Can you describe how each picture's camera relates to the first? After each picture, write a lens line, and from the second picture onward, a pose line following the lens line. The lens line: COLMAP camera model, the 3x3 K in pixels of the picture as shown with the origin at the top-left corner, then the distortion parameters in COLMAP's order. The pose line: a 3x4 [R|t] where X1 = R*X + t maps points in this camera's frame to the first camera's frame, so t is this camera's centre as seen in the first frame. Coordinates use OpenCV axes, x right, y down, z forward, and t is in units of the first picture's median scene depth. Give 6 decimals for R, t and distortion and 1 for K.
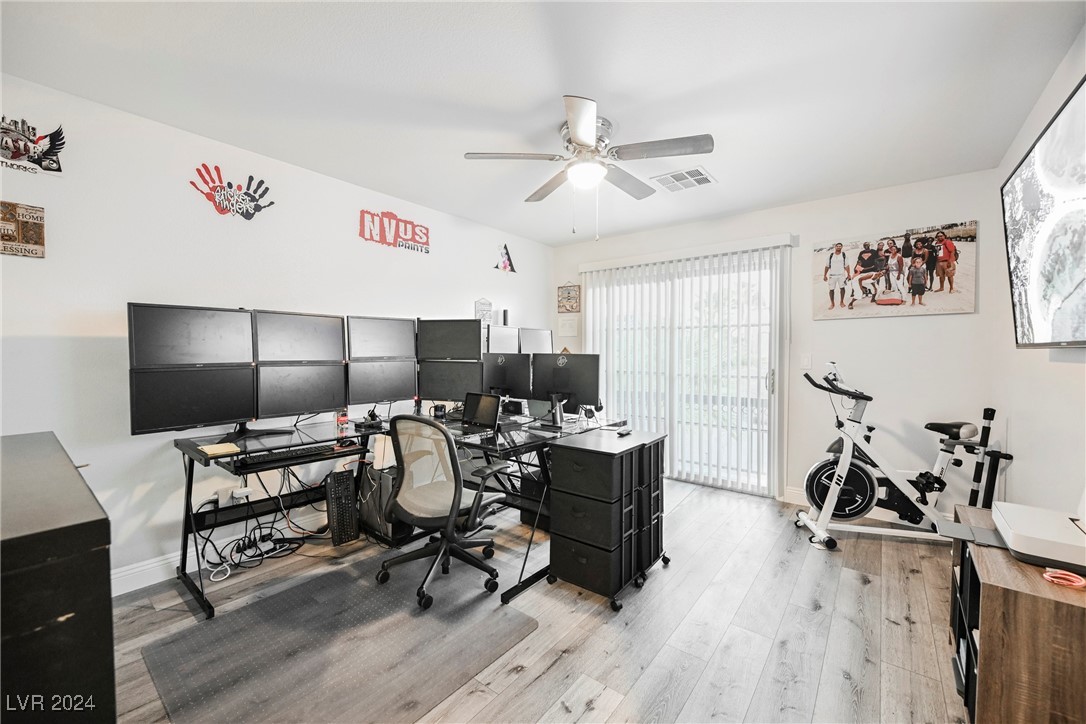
lens RADIAL K [[427.3, 0, 541.2], [0, 427.3, 359.0], [0, 0, 1]] dist [-0.002622, 0.000529]
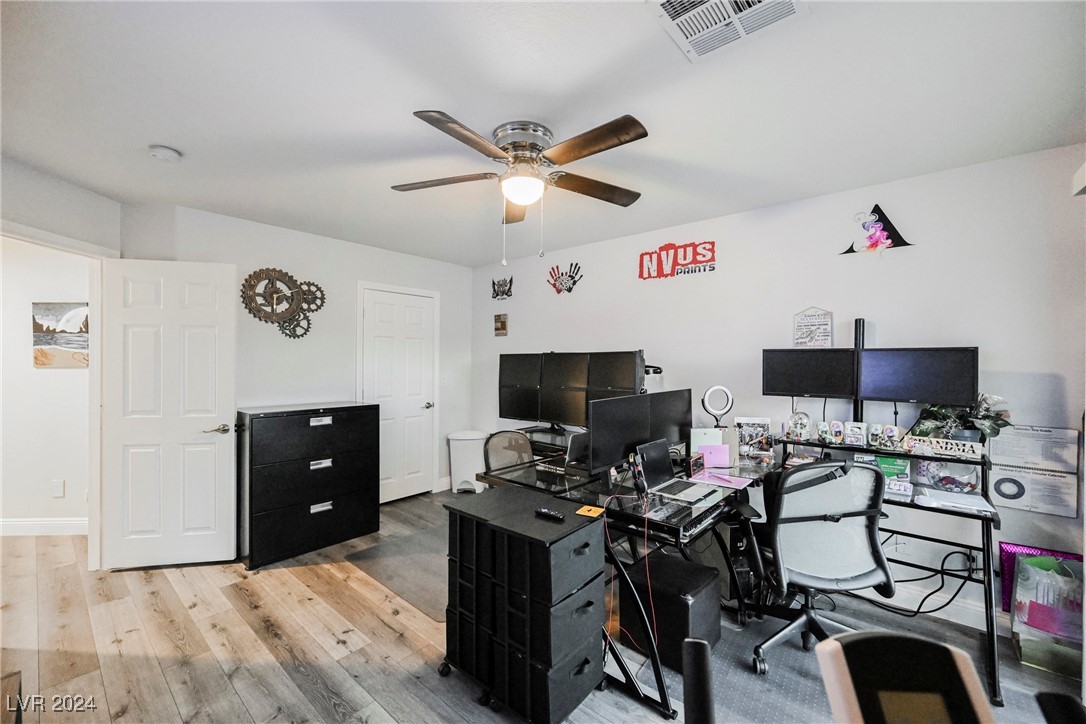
lens RADIAL K [[427.3, 0, 540.4], [0, 427.3, 363.0], [0, 0, 1]] dist [-0.002622, 0.000529]
pose [[-0.025919, -0.002989, -0.999660, 0.689739], [-0.026037, 0.999658, -0.002314, -0.054641], [0.999325, 0.025968, -0.025988, 0.765275]]
